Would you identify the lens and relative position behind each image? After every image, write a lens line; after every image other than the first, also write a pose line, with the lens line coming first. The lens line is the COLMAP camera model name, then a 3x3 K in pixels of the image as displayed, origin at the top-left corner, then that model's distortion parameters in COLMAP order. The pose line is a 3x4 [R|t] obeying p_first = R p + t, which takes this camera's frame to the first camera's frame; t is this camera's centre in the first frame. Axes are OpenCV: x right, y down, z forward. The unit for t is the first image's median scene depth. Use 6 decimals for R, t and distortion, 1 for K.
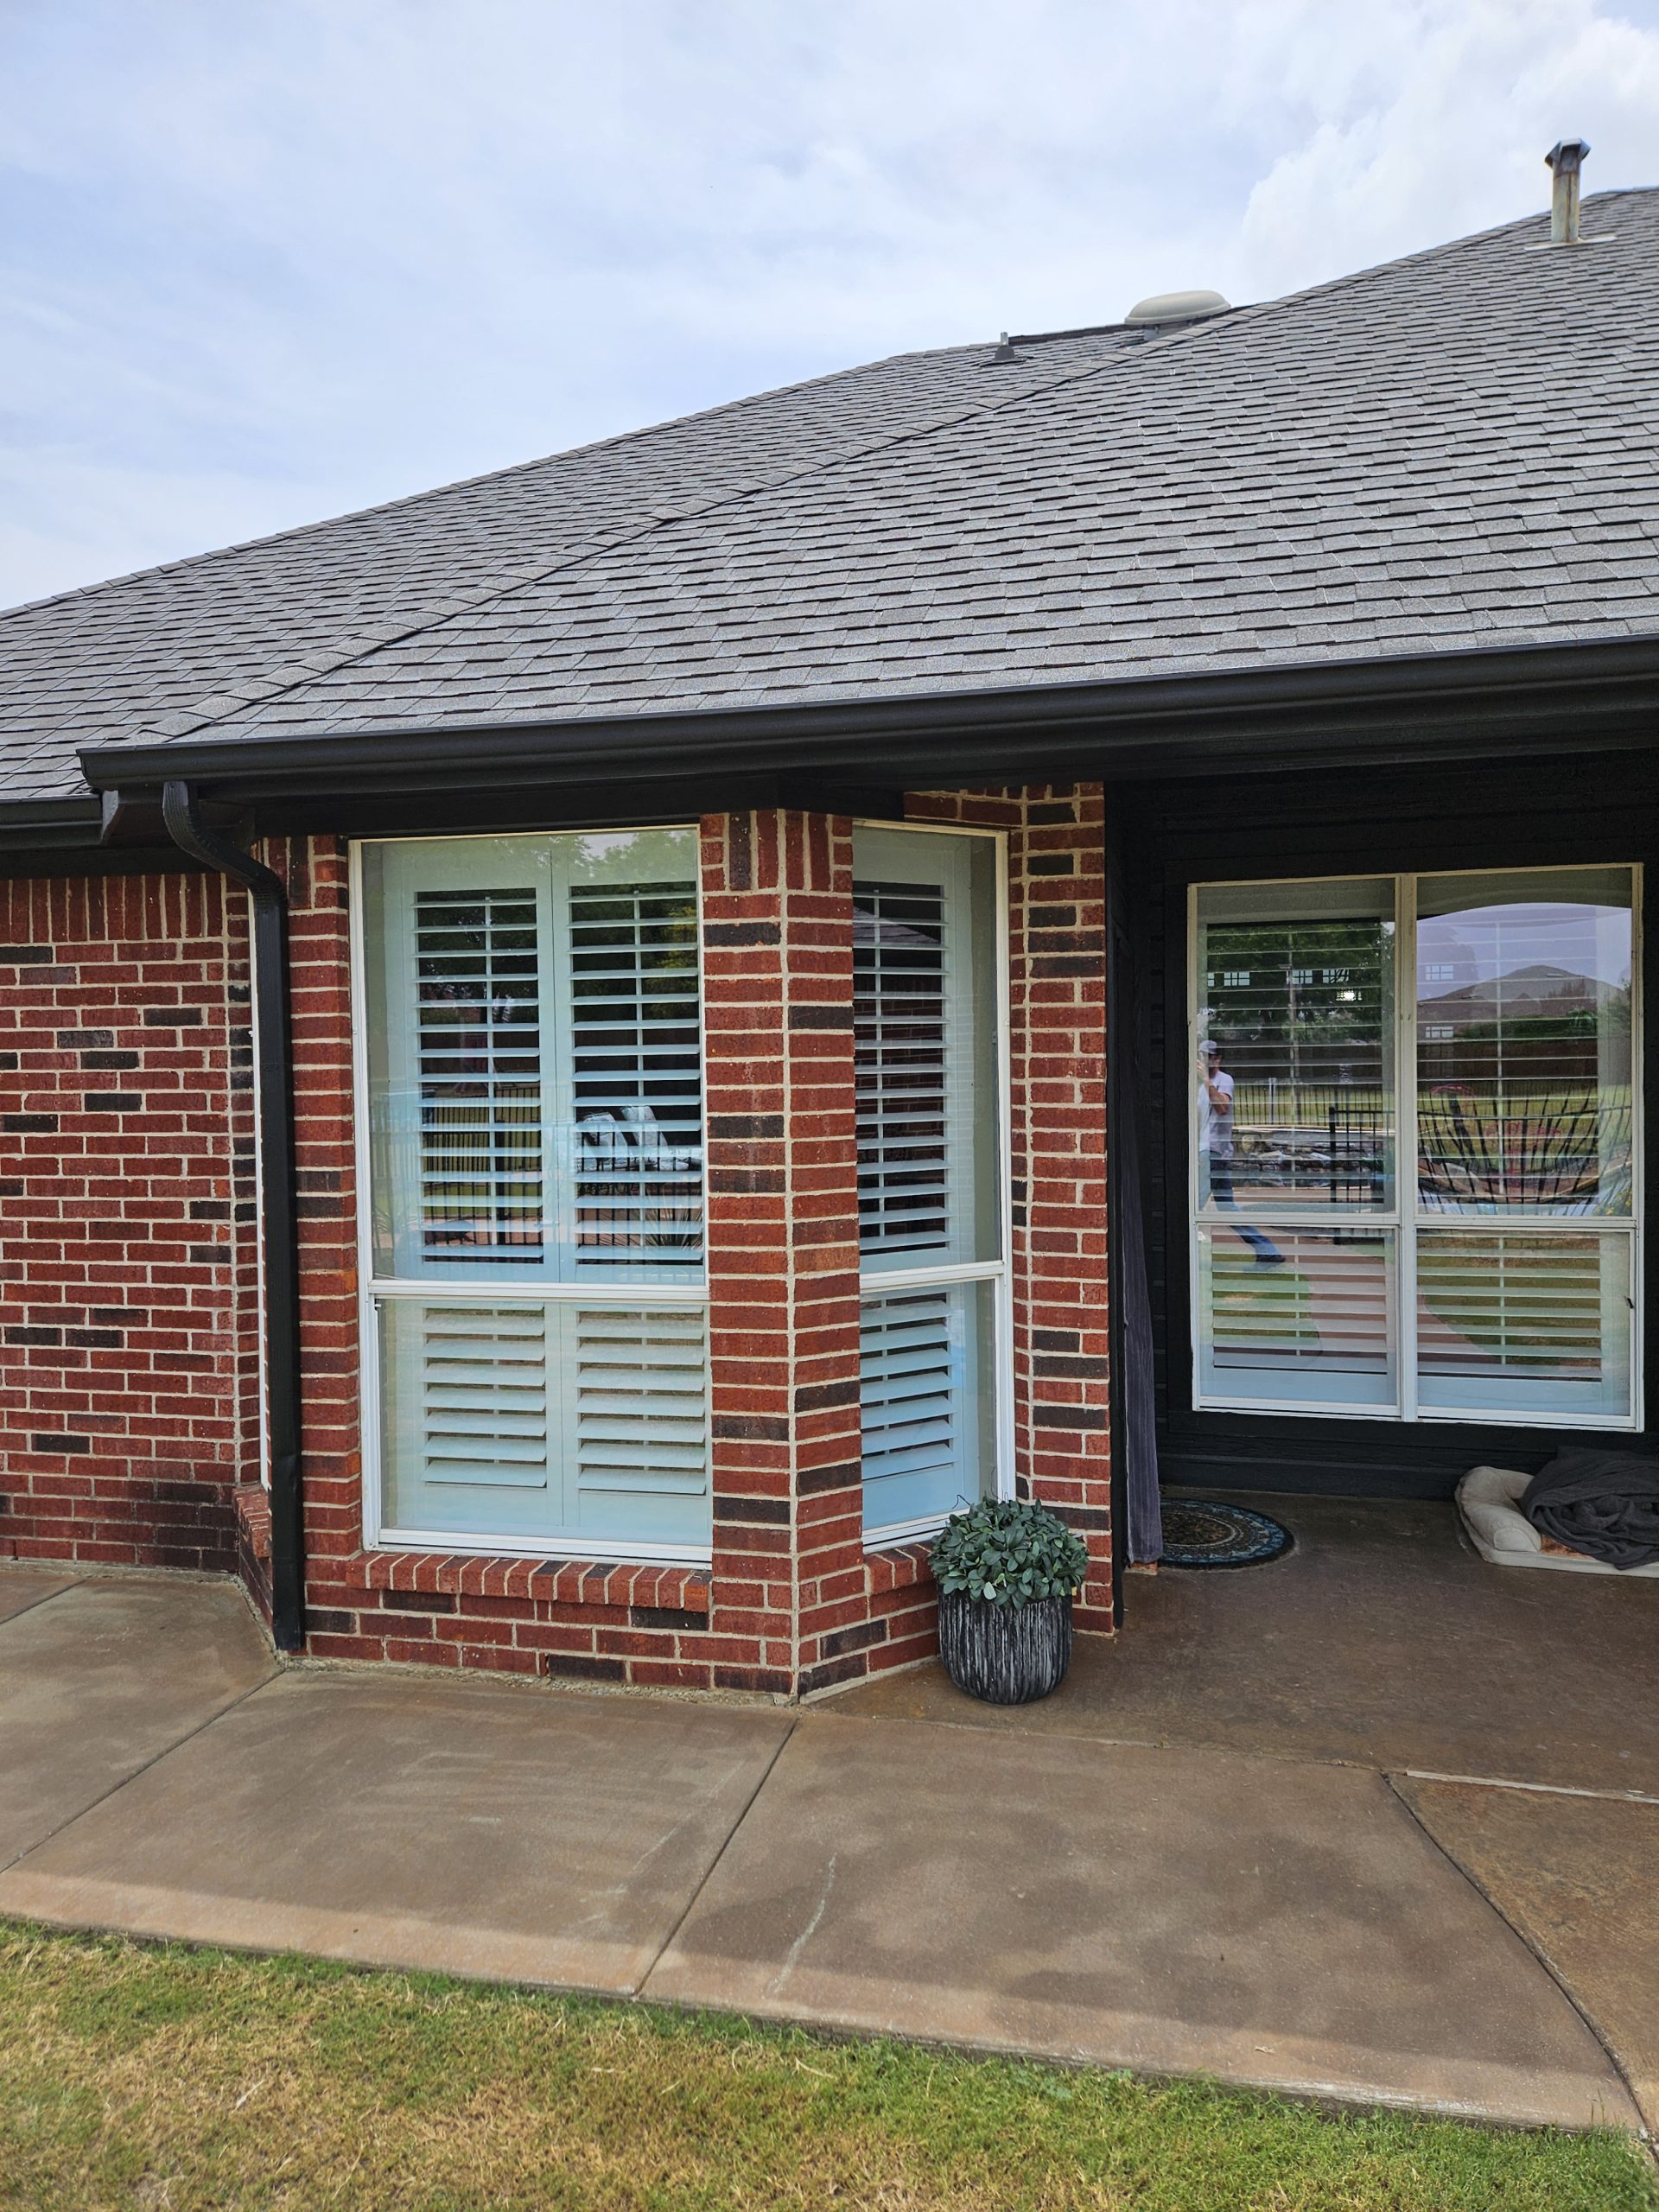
lens RADIAL K [[1472.4, 0, 837.1], [0, 1472.4, 1092.6], [0, 0, 1]] dist [0.081764, -0.063385]
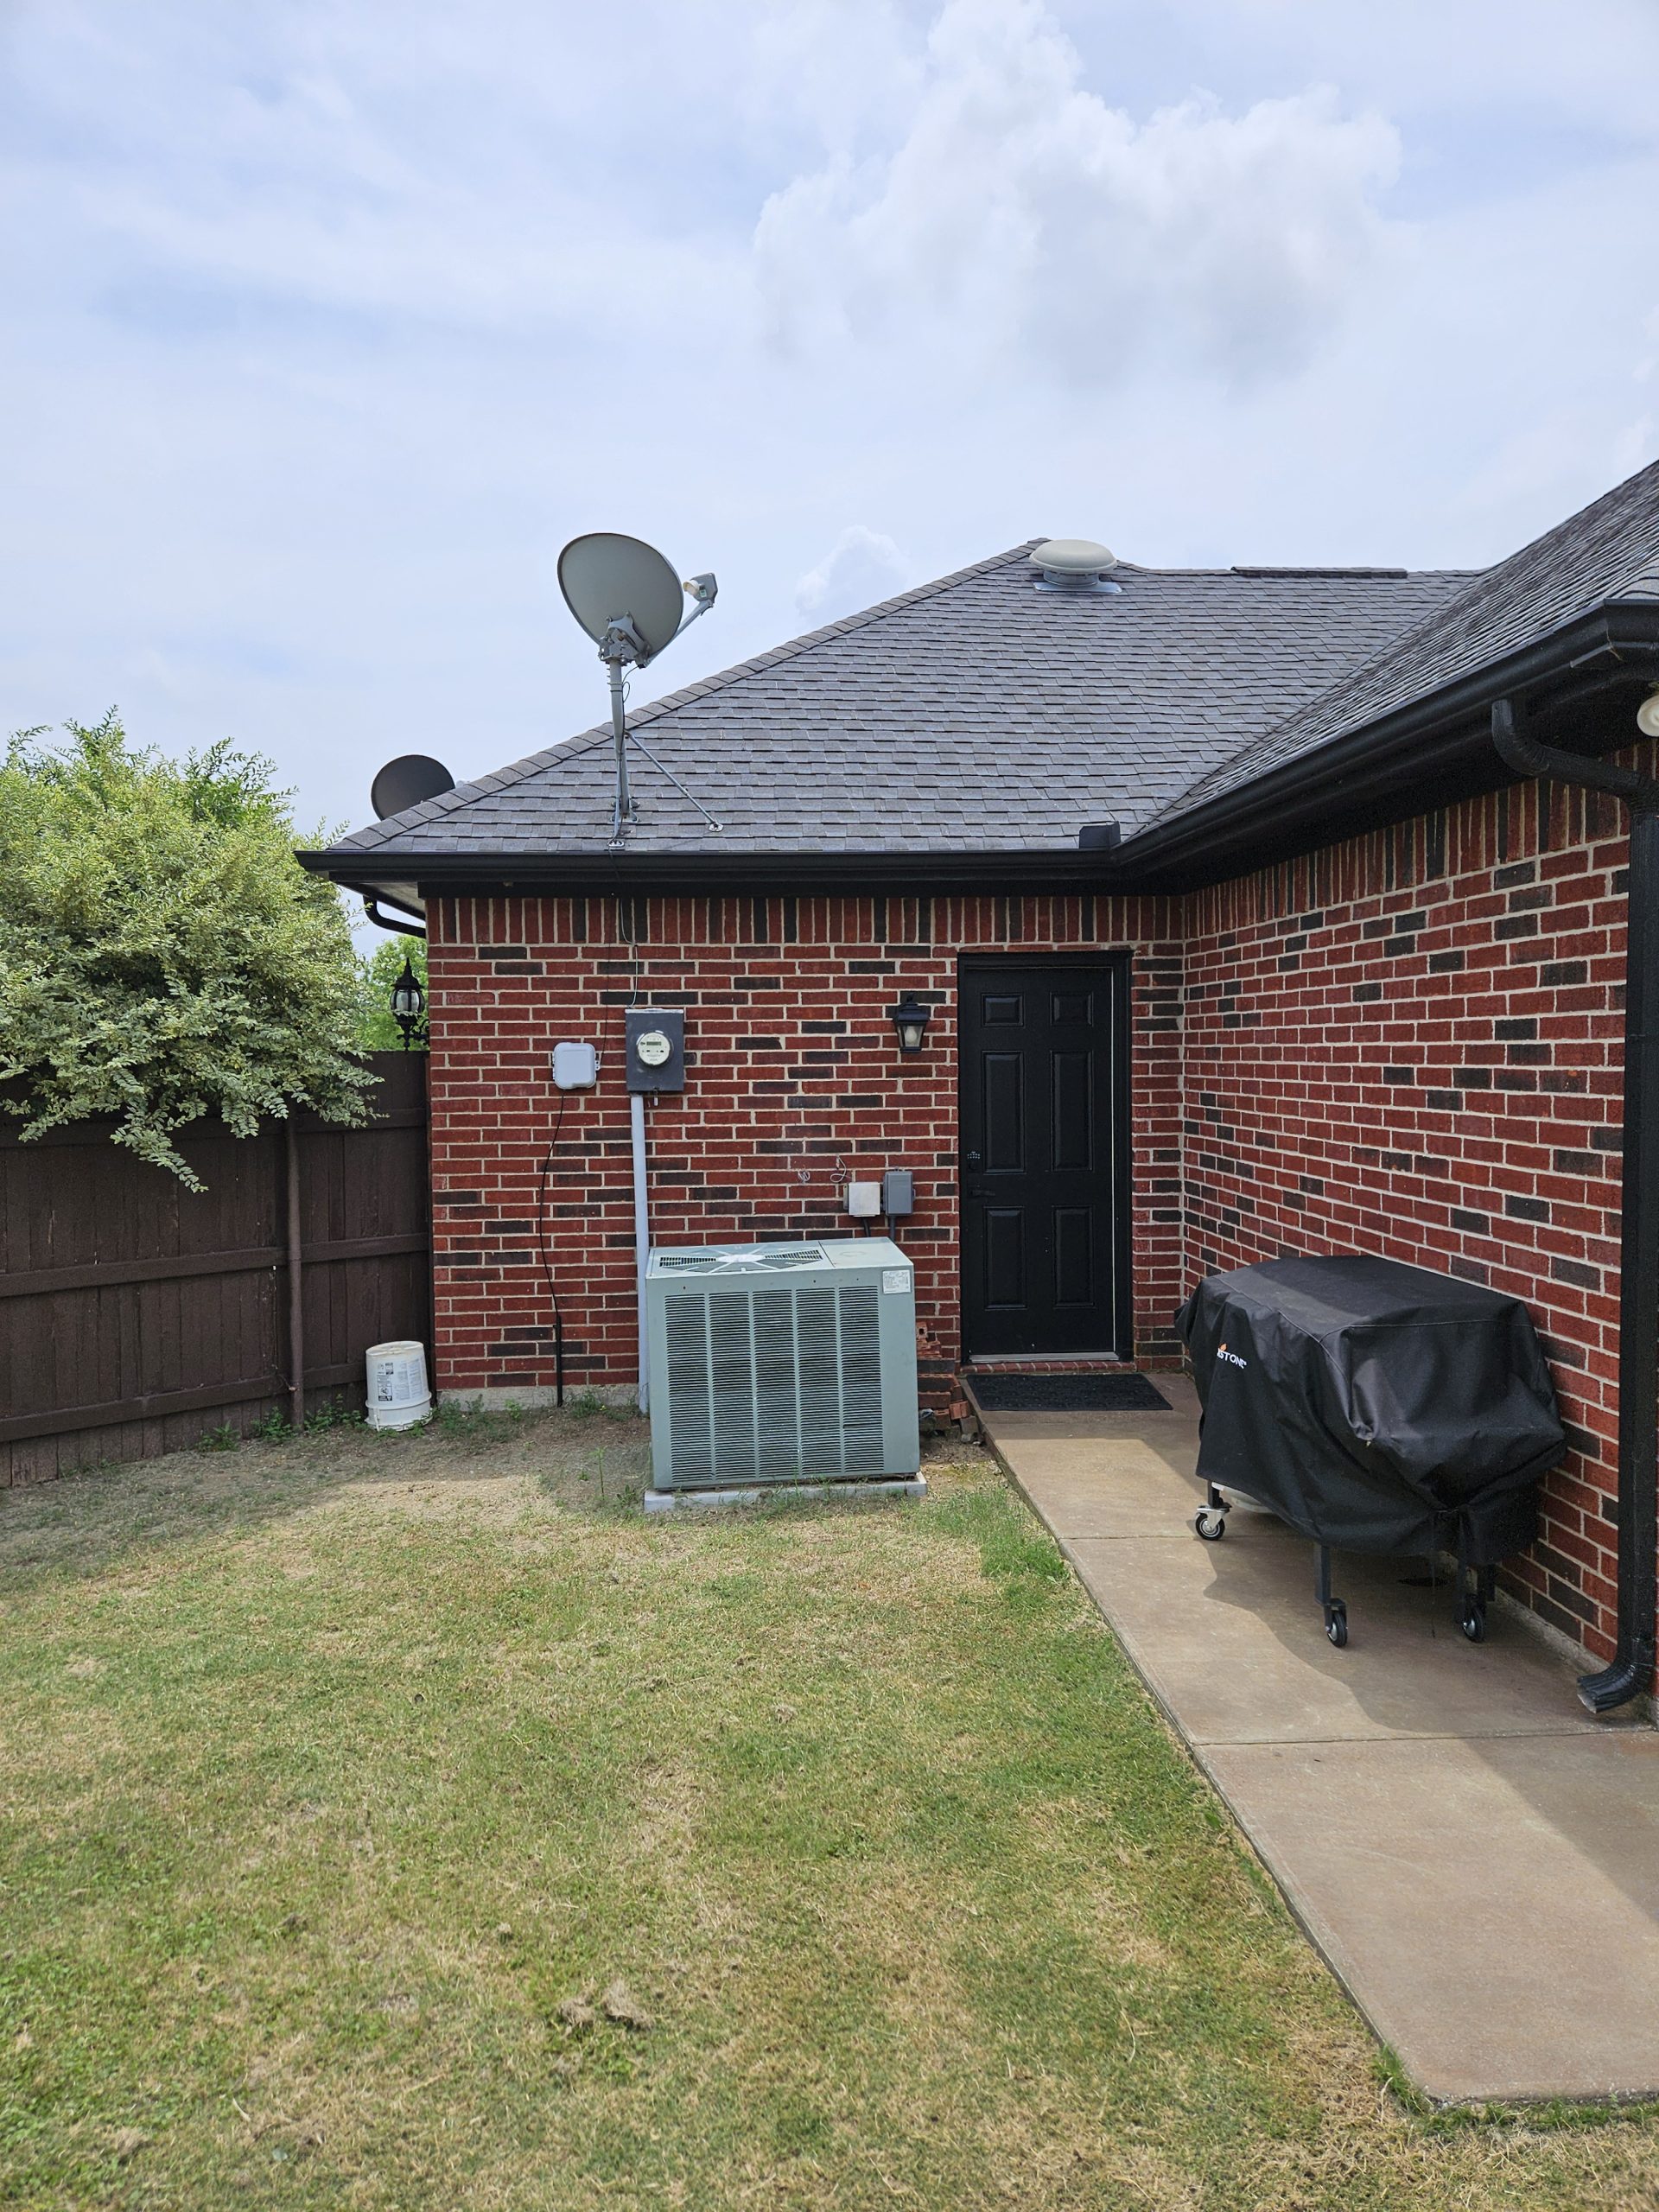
lens RADIAL K [[1472.4, 0, 808.4], [0, 1472.4, 1122.8], [0, 0, 1]] dist [0.081764, -0.063385]
pose [[0.955876, -0.011296, 0.293554, -2.009185], [0.004515, 0.999707, 0.023768, 0.025516], [-0.293736, -0.021394, 0.955647, 0.686841]]
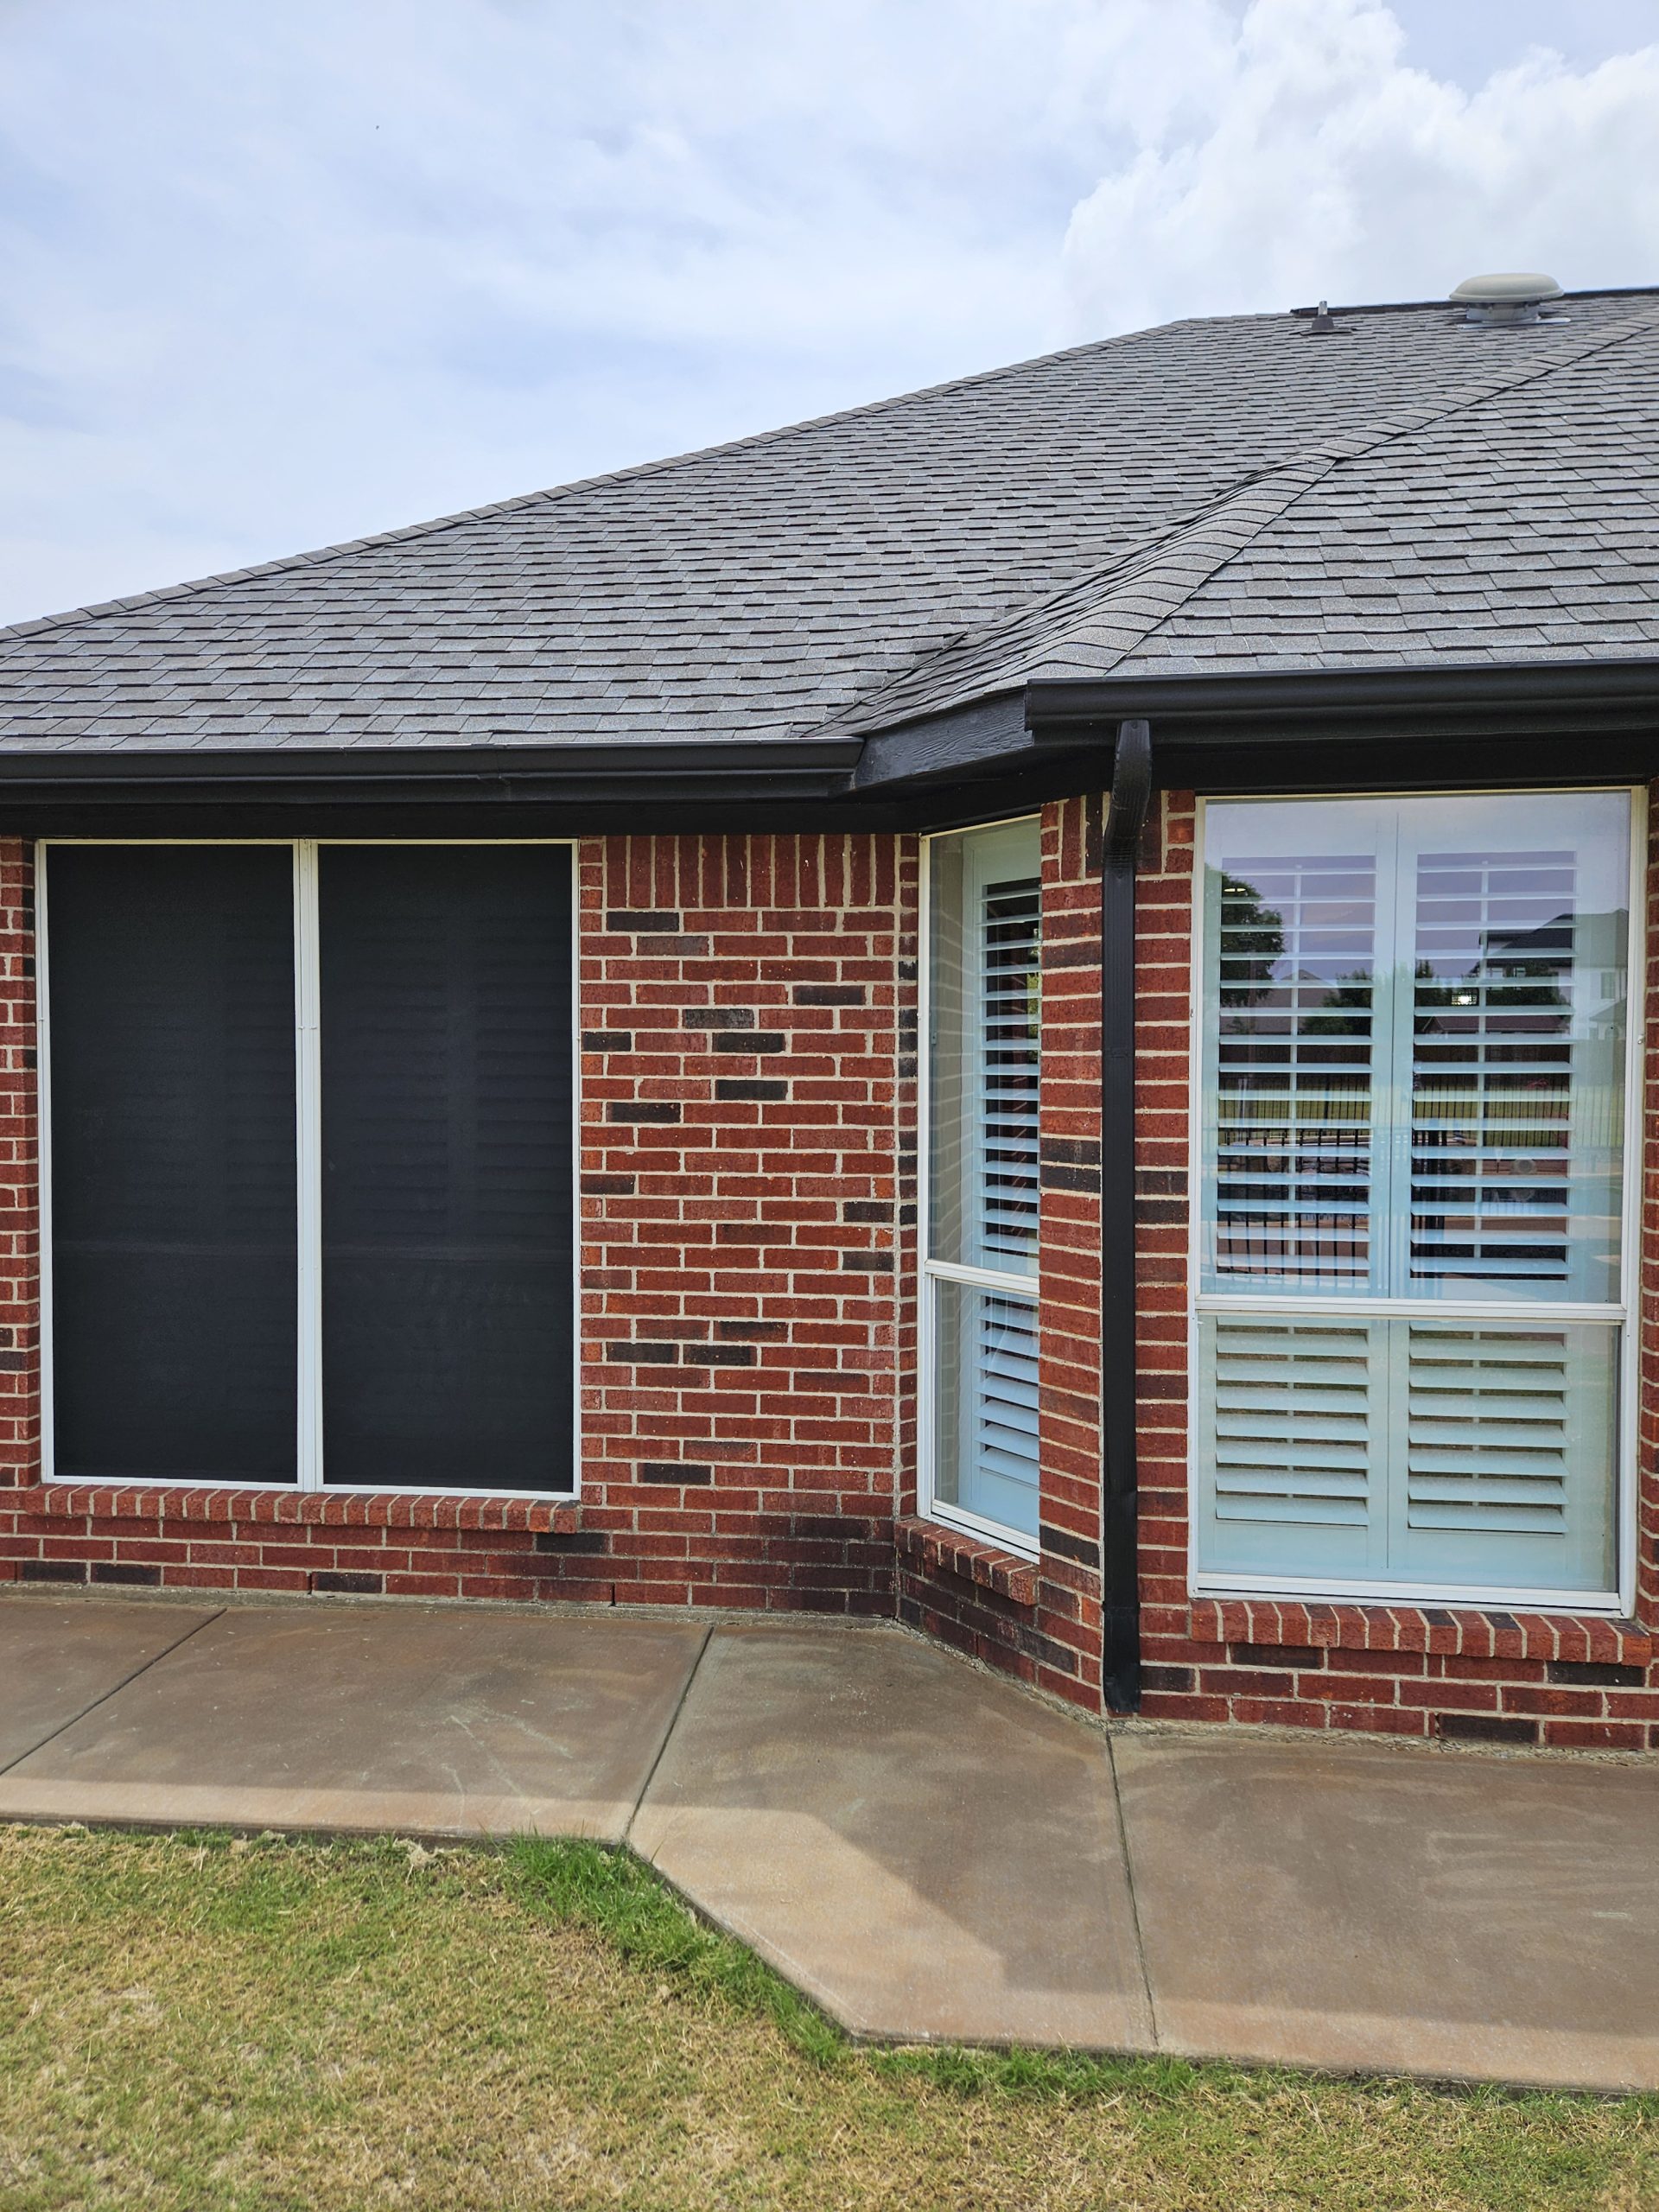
lens RADIAL K [[1472.4, 0, 835.3], [0, 1472.4, 1107.3], [0, 0, 1]] dist [0.081764, -0.063385]
pose [[0.992689, 0.011912, 0.120111, -0.632920], [-0.013309, 0.999853, 0.010838, 0.007680], [-0.119965, -0.012357, 0.992701, 0.146508]]
